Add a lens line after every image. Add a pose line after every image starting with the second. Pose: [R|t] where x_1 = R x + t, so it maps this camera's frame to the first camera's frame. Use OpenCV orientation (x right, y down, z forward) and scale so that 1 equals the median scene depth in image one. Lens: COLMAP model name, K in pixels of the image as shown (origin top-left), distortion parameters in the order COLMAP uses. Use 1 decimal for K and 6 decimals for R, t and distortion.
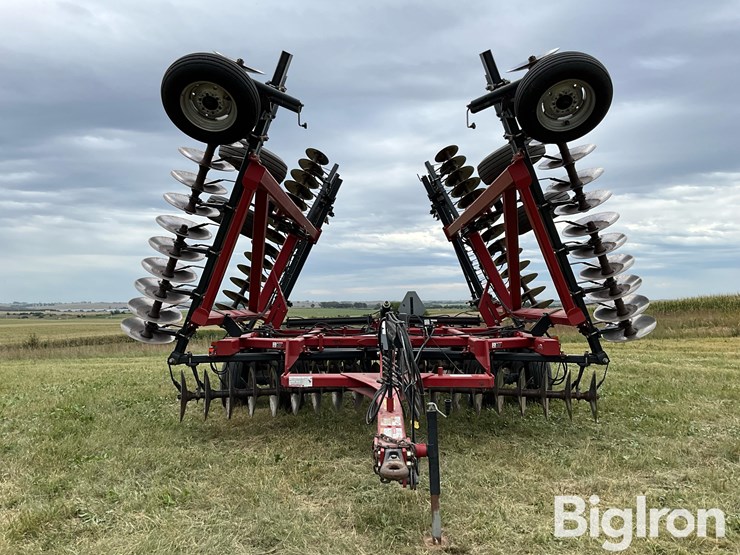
lens RADIAL K [[615.5, 0, 370.0], [0, 615.5, 277.5], [0, 0, 1]] dist [0.029820, -0.055359]
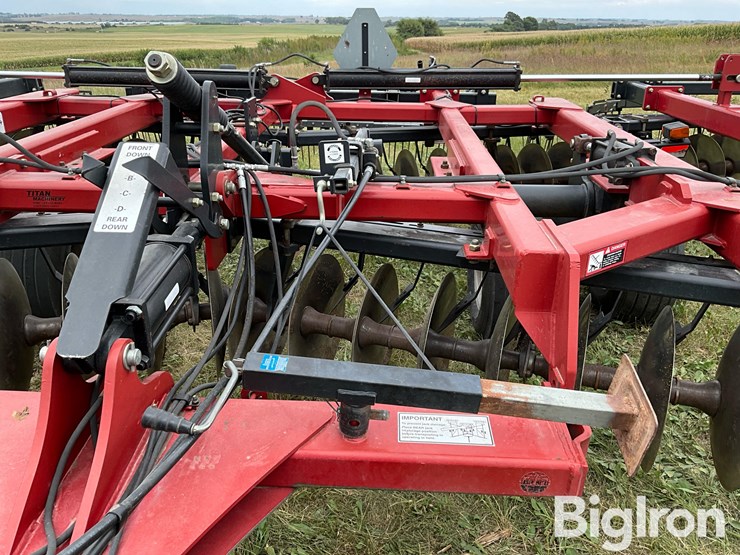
lens RADIAL K [[615.5, 0, 370.0], [0, 615.5, 277.5], [0, 0, 1]] dist [0.029820, -0.055359]
pose [[0.999756, 0.019940, -0.009555, 0.105615], [-0.014006, 0.905481, 0.424155, 0.012633], [0.017110, -0.423917, 0.905539, 0.718022]]
